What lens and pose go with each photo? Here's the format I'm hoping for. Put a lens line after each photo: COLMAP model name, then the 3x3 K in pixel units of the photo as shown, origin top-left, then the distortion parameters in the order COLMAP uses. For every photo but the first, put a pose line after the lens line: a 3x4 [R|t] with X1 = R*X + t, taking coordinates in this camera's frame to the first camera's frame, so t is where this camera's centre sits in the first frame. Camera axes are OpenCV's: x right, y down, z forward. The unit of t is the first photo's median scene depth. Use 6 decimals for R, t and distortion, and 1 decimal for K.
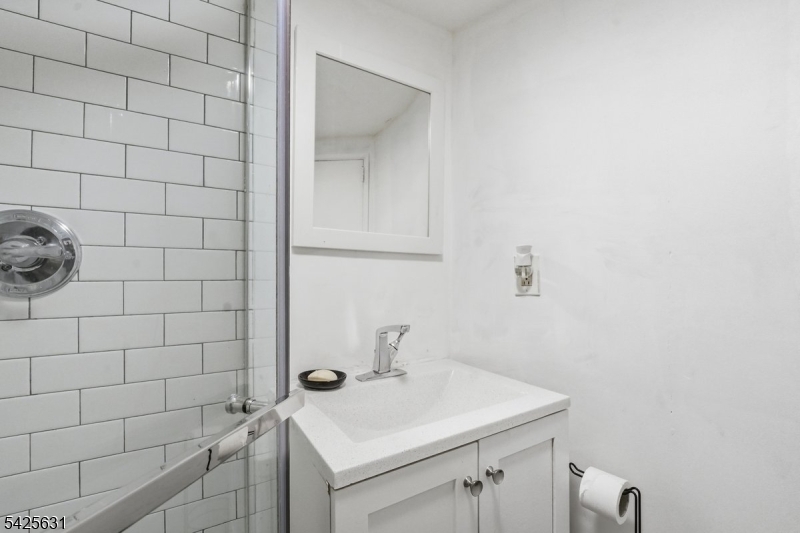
lens RADIAL K [[343.4, 0, 400.2], [0, 343.4, 282.4], [0, 0, 1]] dist [-0.002043, -0.000219]
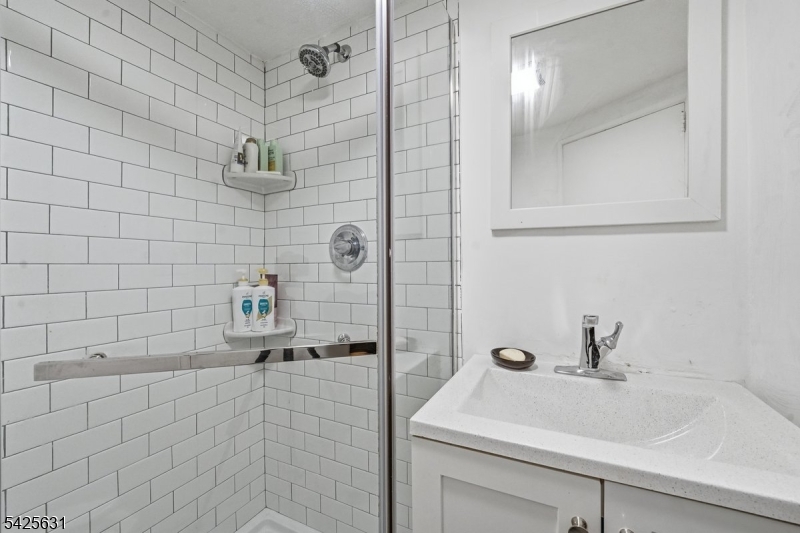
lens RADIAL K [[331.6, 0, 400.0], [0, 331.6, 266.5], [0, 0, 1]] dist [-0.000331, 0.000081]
pose [[0.529684, 0.005257, -0.848179, 0.402045], [-0.001775, 0.999985, 0.005089, 0.005890], [0.848193, -0.001190, 0.529686, 0.184223]]
